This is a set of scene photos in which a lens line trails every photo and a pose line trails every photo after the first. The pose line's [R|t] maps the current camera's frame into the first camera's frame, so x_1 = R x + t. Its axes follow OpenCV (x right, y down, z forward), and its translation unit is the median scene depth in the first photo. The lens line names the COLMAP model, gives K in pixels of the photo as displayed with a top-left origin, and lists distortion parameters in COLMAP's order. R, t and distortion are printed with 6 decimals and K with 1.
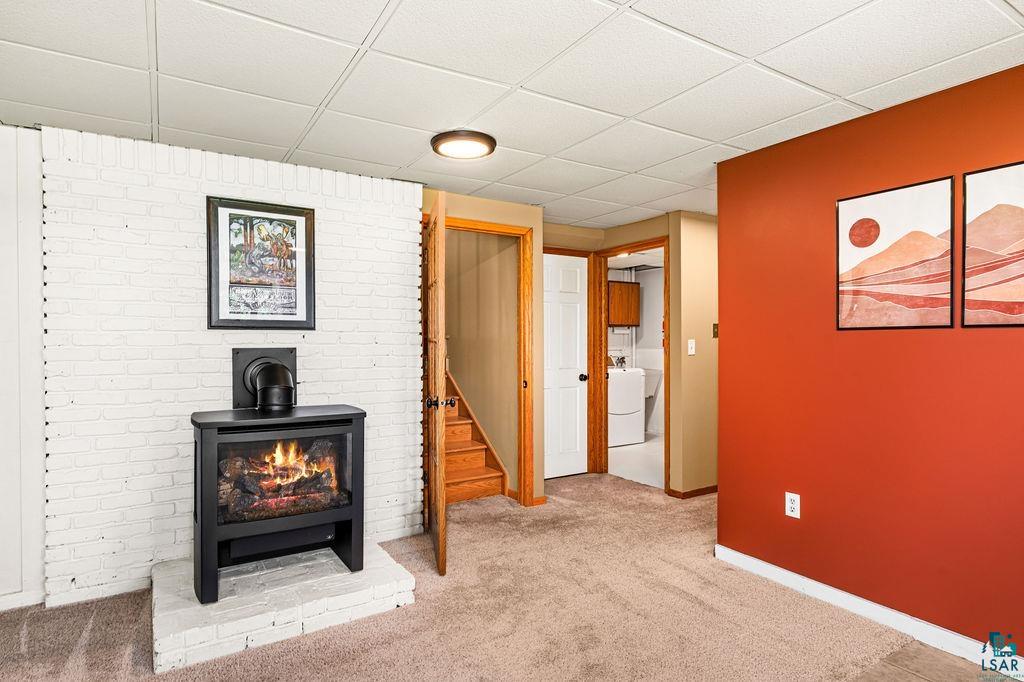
lens RADIAL K [[558.8, 0, 511.6], [0, 558.8, 342.9], [0, 0, 1]] dist [0.002467, 0.000350]
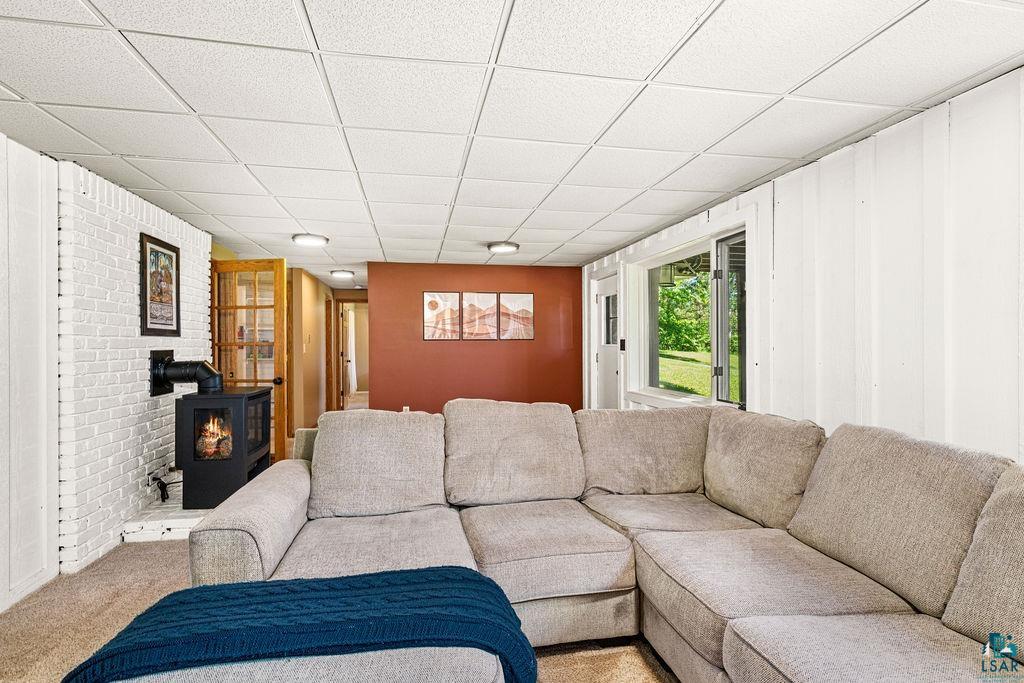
lens RADIAL K [[496.5, 0, 509.6], [0, 496.5, 343.1], [0, 0, 1]] dist [-0.011200, 0.001940]
pose [[0.361256, 0.002560, 0.932463, -1.291375], [0.004561, 0.999979, -0.004512, 0.002039], [-0.932456, 0.005882, 0.361237, -0.203190]]
